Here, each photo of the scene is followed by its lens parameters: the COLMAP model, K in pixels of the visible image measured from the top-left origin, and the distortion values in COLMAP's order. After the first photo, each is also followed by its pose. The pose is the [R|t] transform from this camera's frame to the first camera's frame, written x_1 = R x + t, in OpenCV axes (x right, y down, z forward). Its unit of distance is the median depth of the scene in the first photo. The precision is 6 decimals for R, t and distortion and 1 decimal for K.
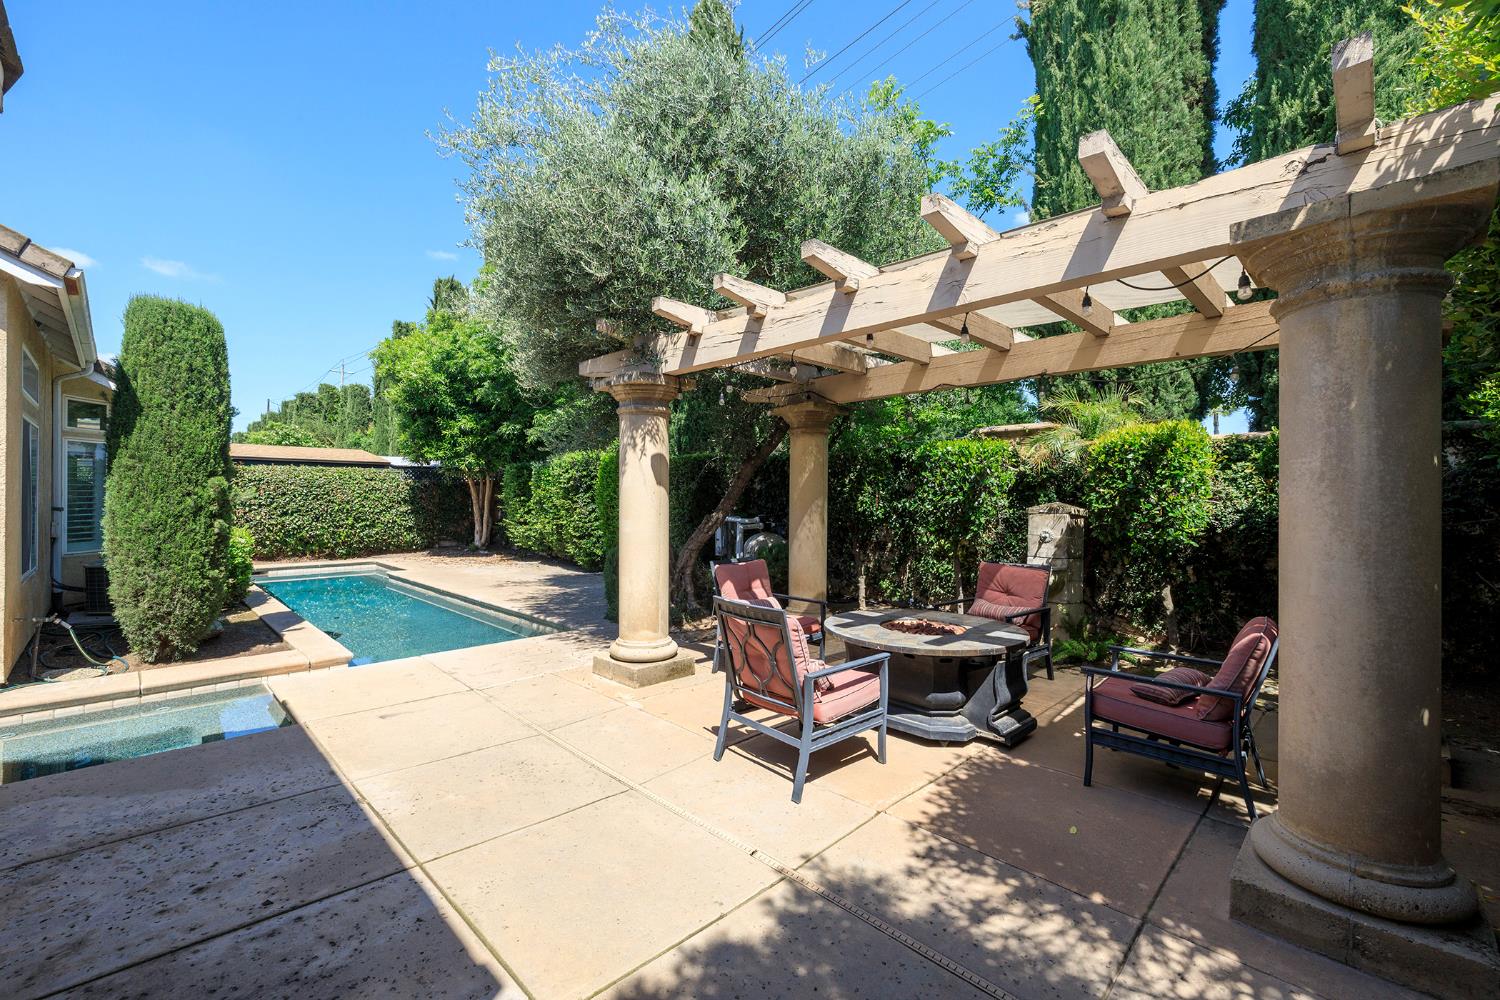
lens RADIAL K [[624.2, 0, 744.5], [0, 624.2, 499.9], [0, 0, 1]] dist [-0.000104, 0.000390]
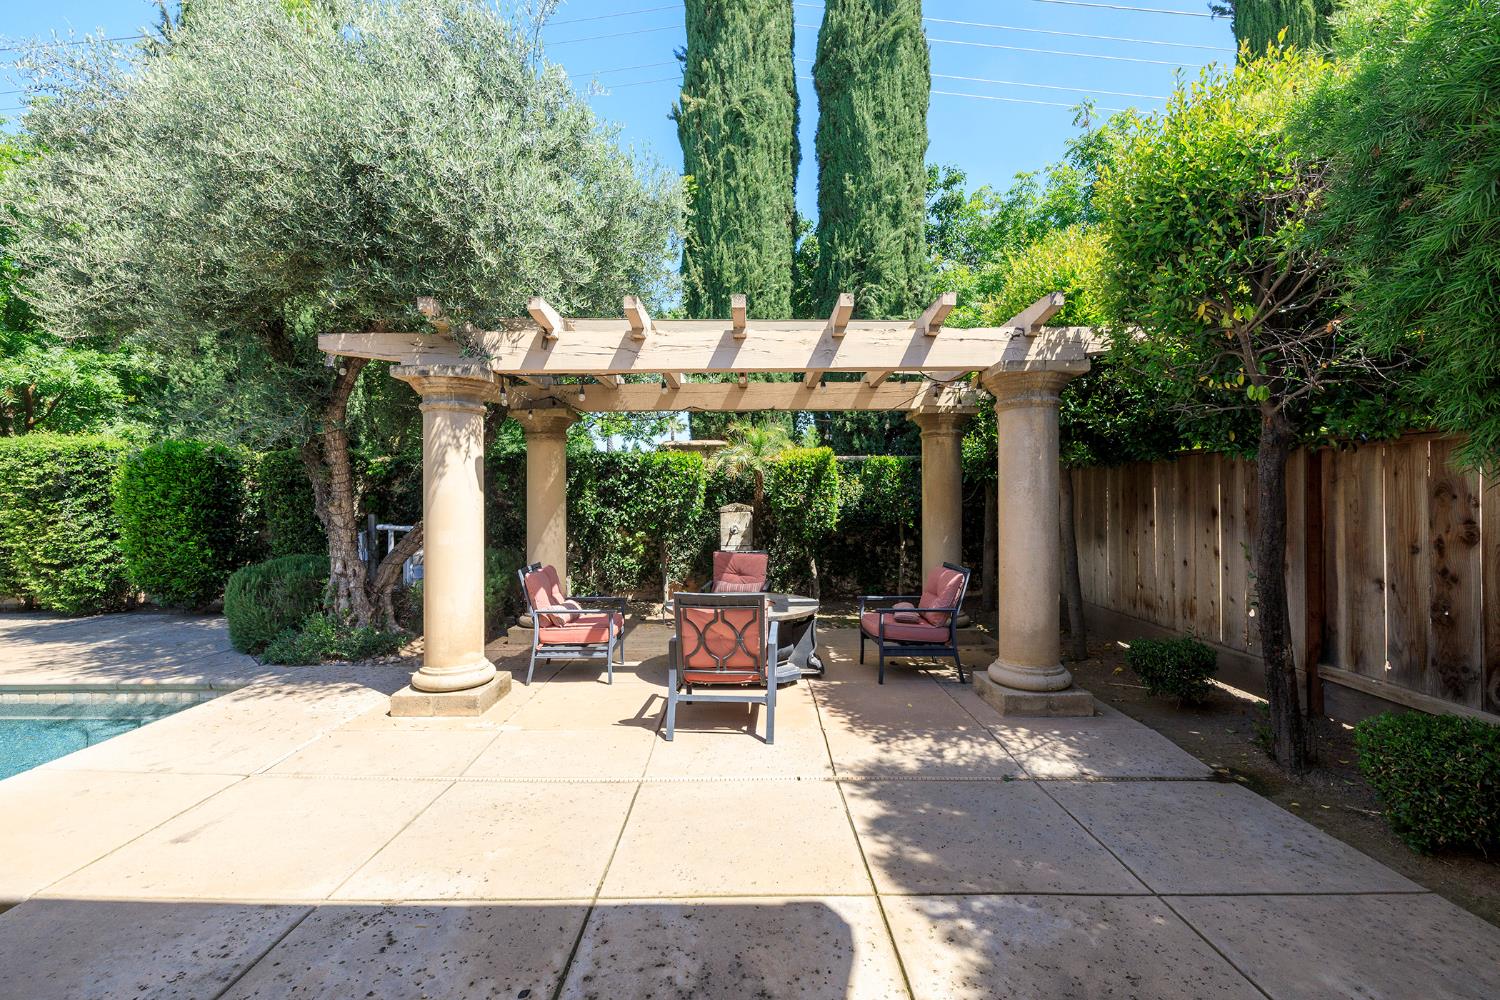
lens RADIAL K [[624.2, 0, 739.3], [0, 624.2, 499.4], [0, 0, 1]] dist [-0.000104, 0.000390]
pose [[0.708434, -0.010138, 0.705704, -0.810045], [0.010370, 0.999938, 0.003955, -0.017209], [-0.705701, 0.004516, 0.708495, 0.136117]]
